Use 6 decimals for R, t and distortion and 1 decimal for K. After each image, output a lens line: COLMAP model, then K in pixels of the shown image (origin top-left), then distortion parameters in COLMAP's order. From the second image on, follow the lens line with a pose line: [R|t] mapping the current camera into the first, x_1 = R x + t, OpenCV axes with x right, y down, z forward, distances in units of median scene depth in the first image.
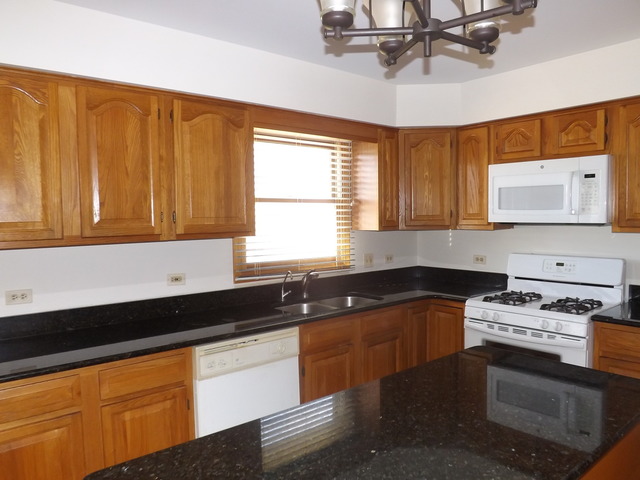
lens RADIAL K [[466.7, 0, 320.0], [0, 466.7, 240.0], [0, 0, 1]] dist [-0.043312, 0.001685]
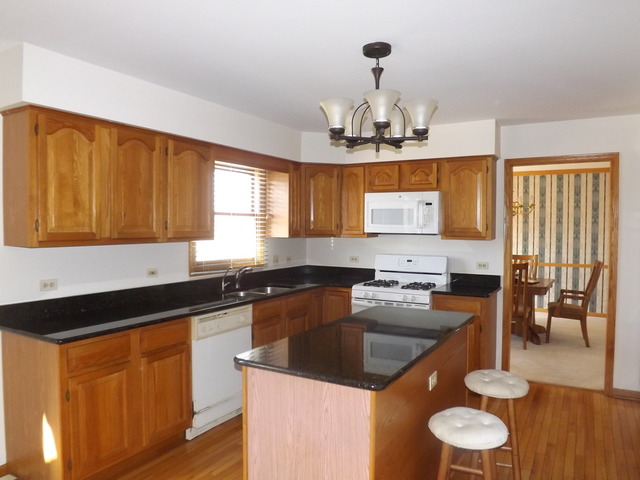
lens RADIAL K [[466.7, 0, 320.0], [0, 466.7, 240.0], [0, 0, 1]] dist [-0.043312, 0.001685]
pose [[0.939456, 0.008099, 0.342573, -0.288184], [-0.000003, 0.999721, -0.023629, 0.021185], [-0.342669, 0.022197, 0.939194, -0.346518]]
